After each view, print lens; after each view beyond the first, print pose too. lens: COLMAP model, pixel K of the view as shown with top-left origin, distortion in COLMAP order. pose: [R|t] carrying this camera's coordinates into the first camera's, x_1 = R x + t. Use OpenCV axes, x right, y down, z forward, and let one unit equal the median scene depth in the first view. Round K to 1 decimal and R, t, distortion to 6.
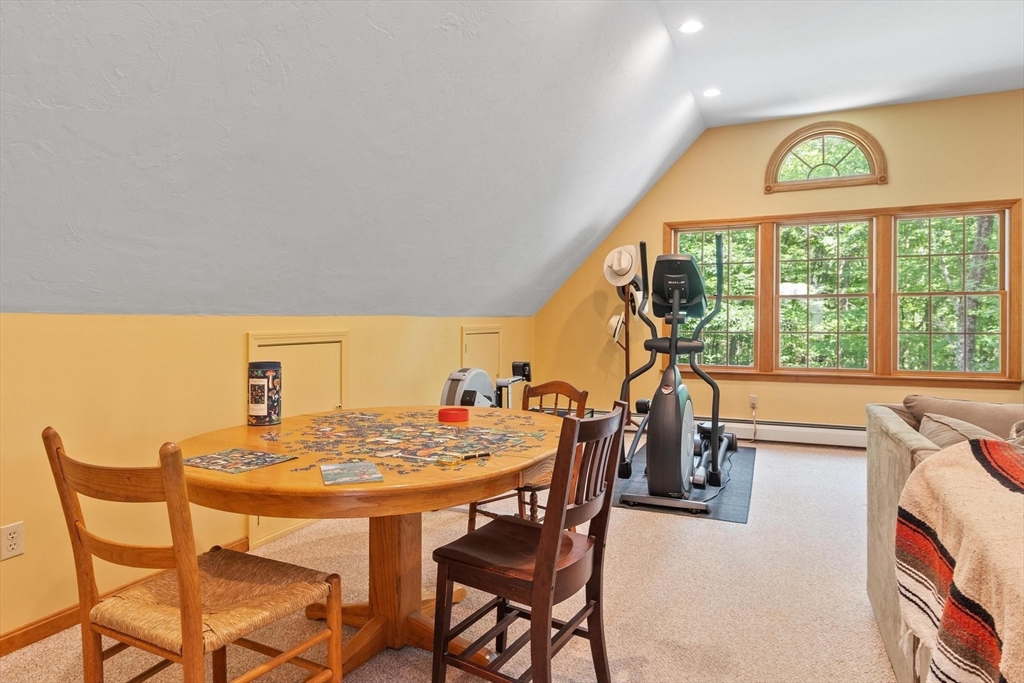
lens RADIAL K [[642.0, 0, 513.9], [0, 642.0, 326.3], [0, 0, 1]] dist [0.005789, 0.001039]
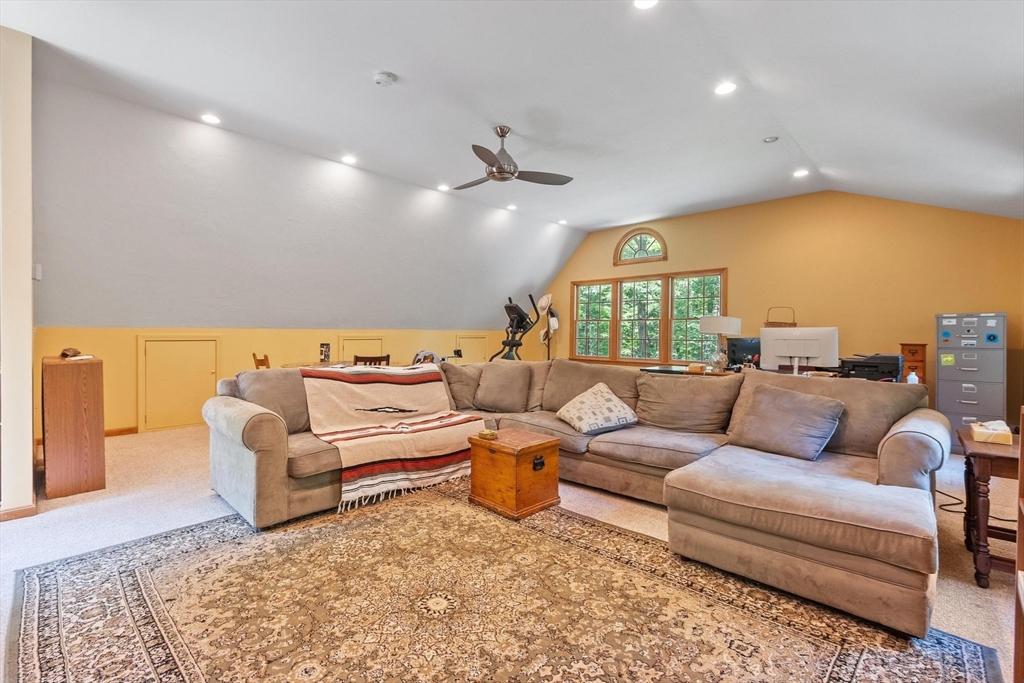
lens RADIAL K [[450.7, 0, 489.6], [0, 450.7, 333.4], [0, 0, 1]] dist [0.004124, -0.001300]
pose [[0.934377, 0.008189, -0.356190, 0.755289], [-0.009825, 0.999948, -0.002784, 0.000338], [0.356149, 0.006101, 0.934409, -0.545813]]
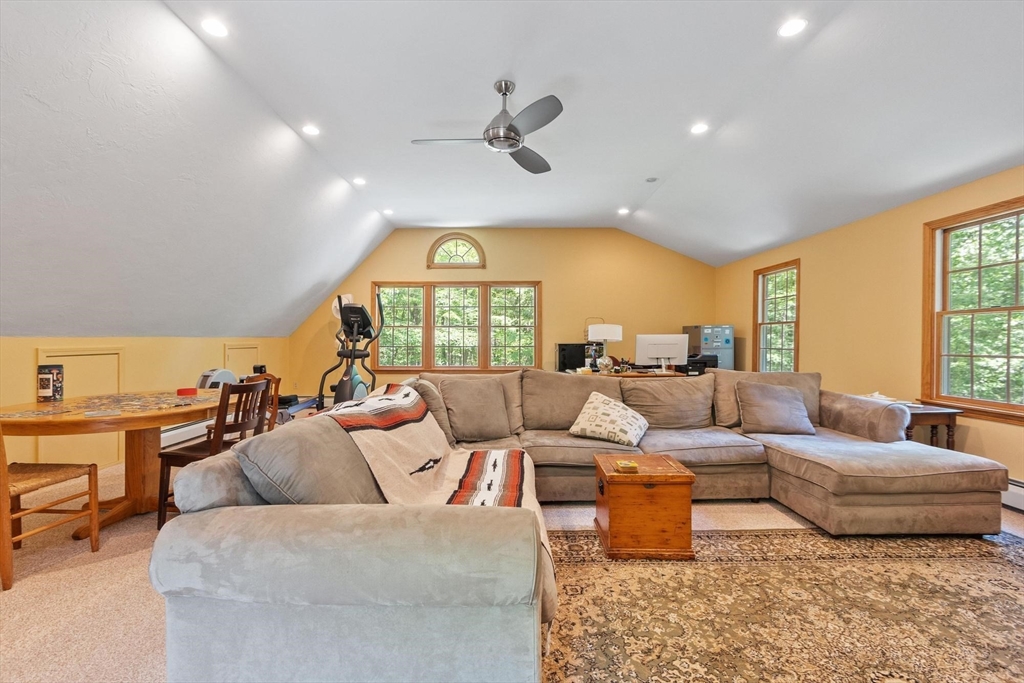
lens RADIAL K [[450.7, 0, 512.2], [0, 450.7, 340.7], [0, 0, 1]] dist [0.004124, -0.001300]
pose [[0.914478, -0.000051, 0.404635, 0.144752], [0.002420, 0.999983, -0.005342, 0.000899], [-0.404627, 0.005864, 0.914463, -0.347018]]
